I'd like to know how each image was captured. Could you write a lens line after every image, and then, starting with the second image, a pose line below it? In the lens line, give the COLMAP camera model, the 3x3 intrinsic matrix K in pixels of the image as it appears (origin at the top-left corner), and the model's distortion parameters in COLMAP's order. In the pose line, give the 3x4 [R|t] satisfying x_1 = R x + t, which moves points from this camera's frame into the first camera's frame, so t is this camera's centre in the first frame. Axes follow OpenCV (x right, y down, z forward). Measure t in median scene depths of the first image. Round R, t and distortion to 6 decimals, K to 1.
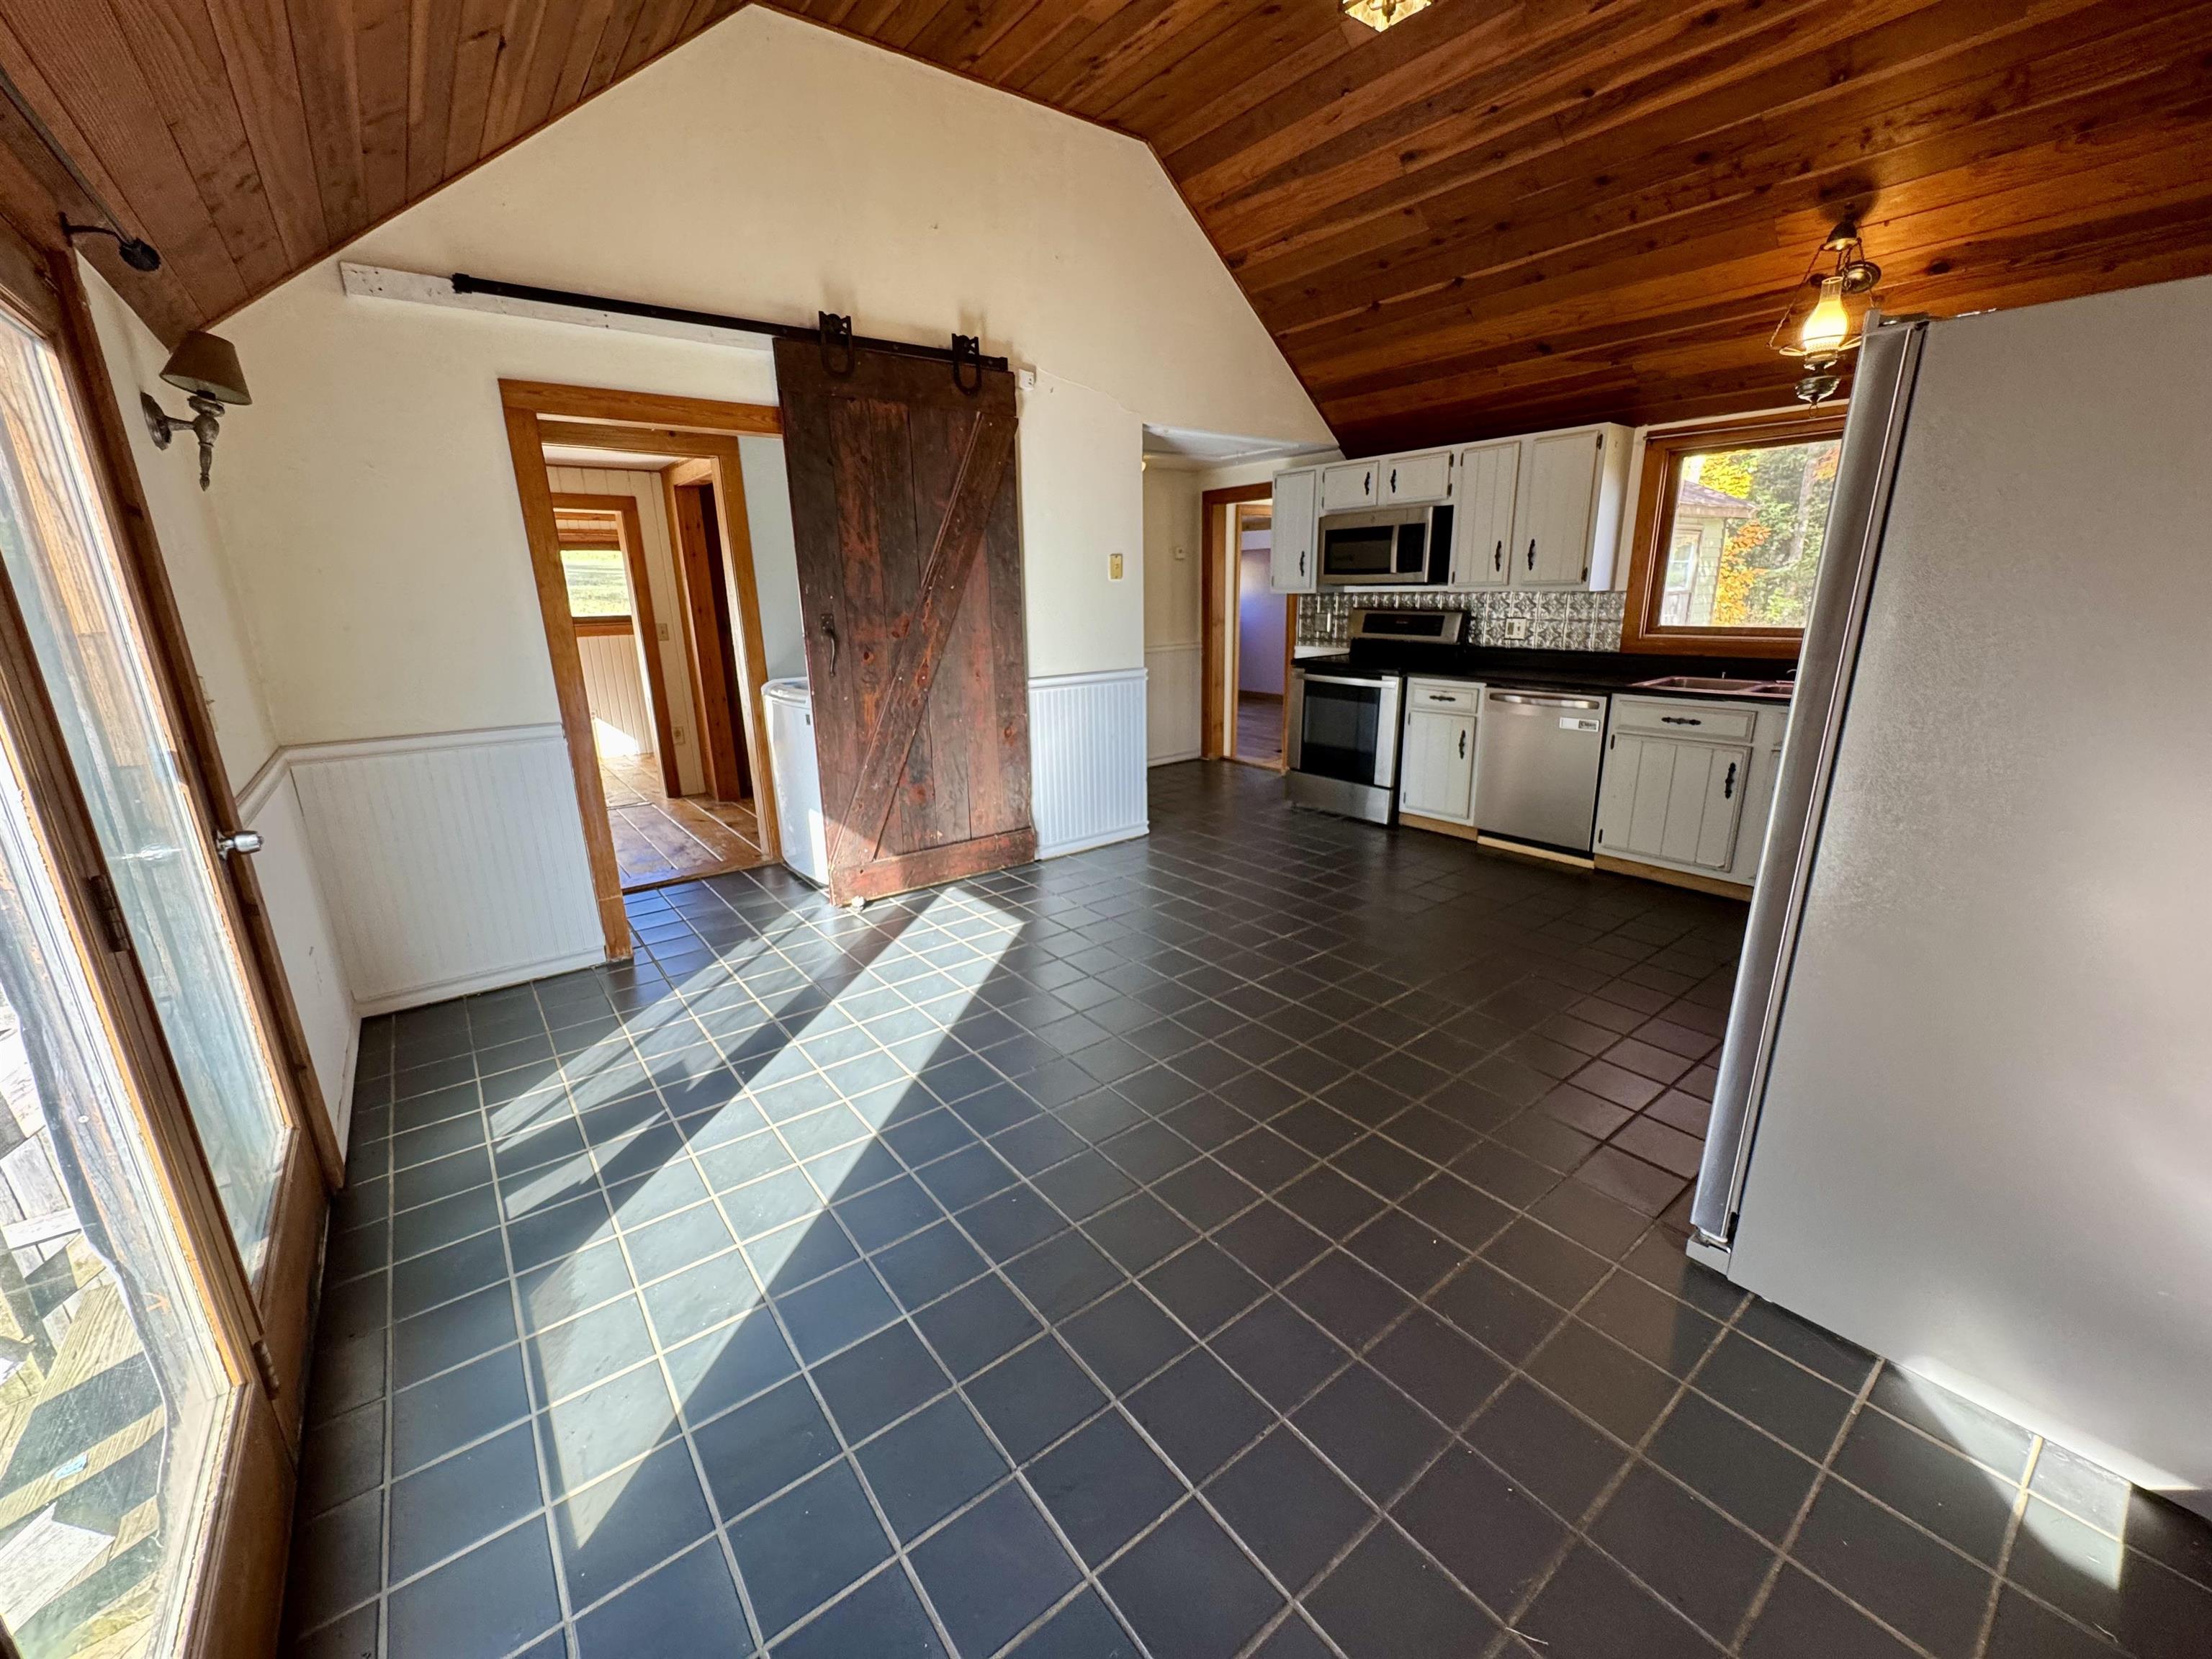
lens RADIAL K [[883.5, 0, 1100.2], [0, 883.5, 827.5], [0, 0, 1]] dist [0.001474, -0.000002]
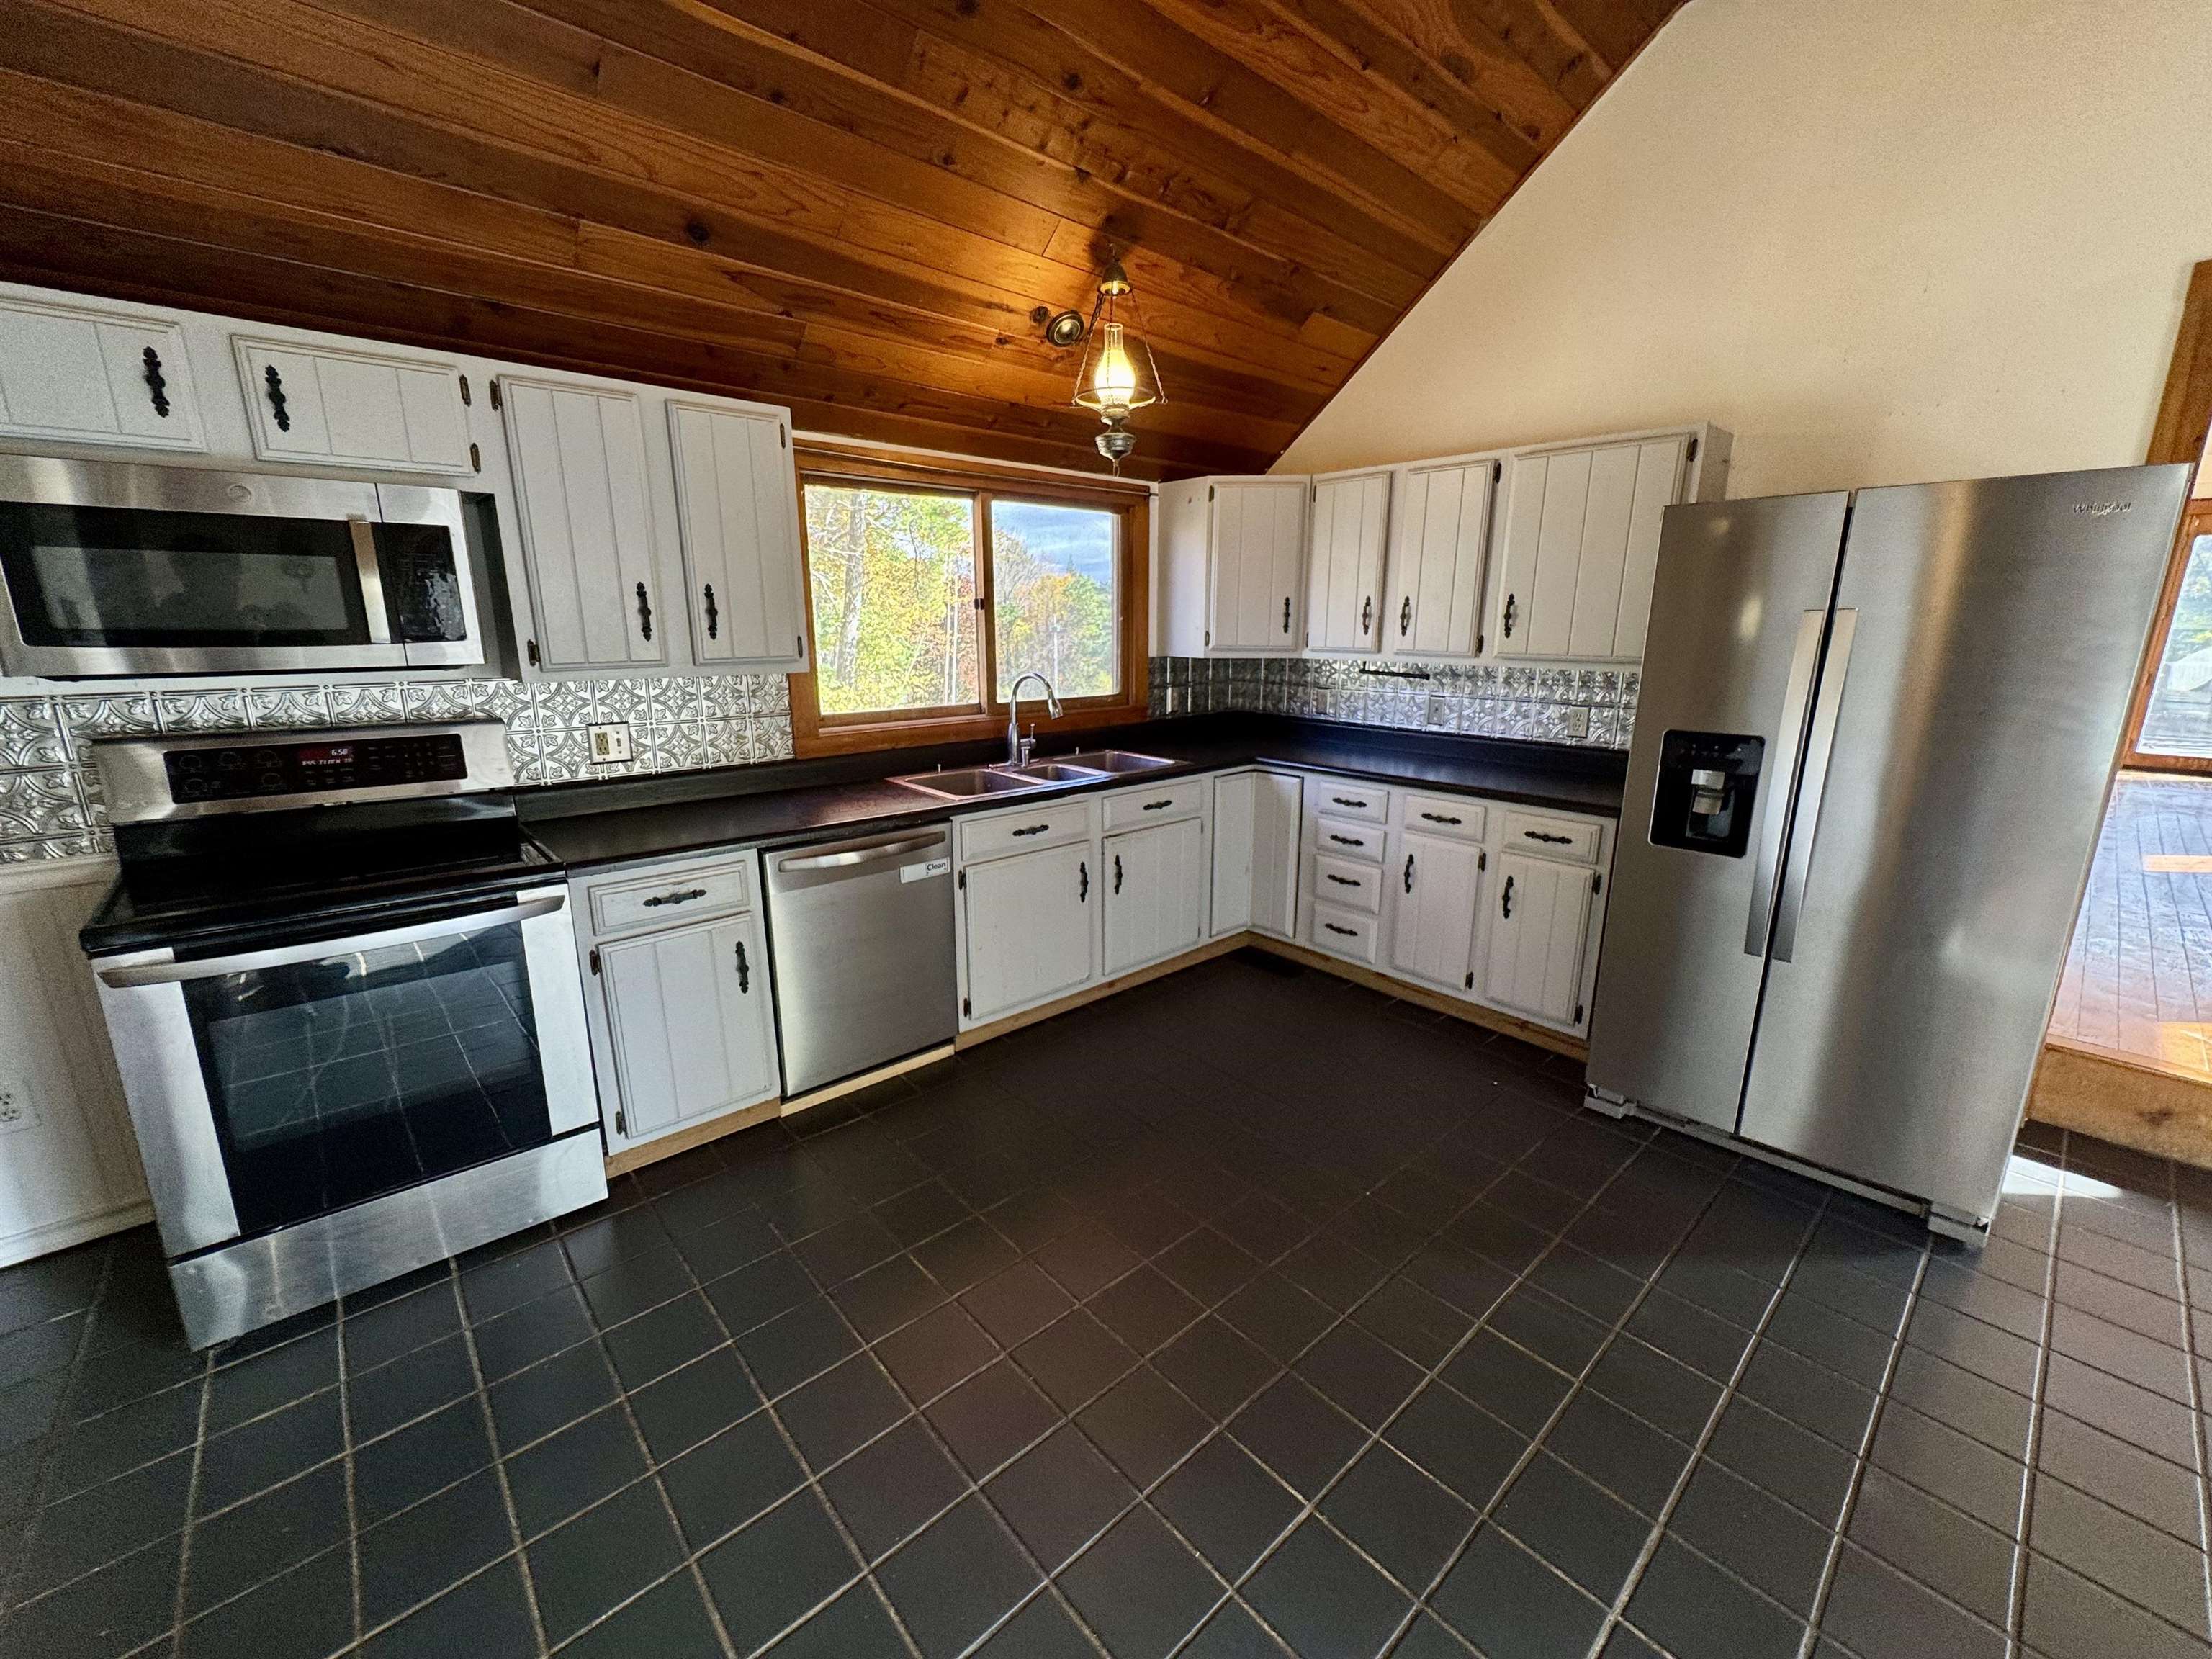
lens RADIAL K [[883.5, 0, 1094.7], [0, 883.5, 824.4], [0, 0, 1]] dist [0.001474, -0.000002]
pose [[-0.053540, -0.200686, 0.978191, -0.092008], [0.274788, 0.938815, 0.207648, -0.217814], [-0.960013, 0.279913, 0.004882, 0.753577]]
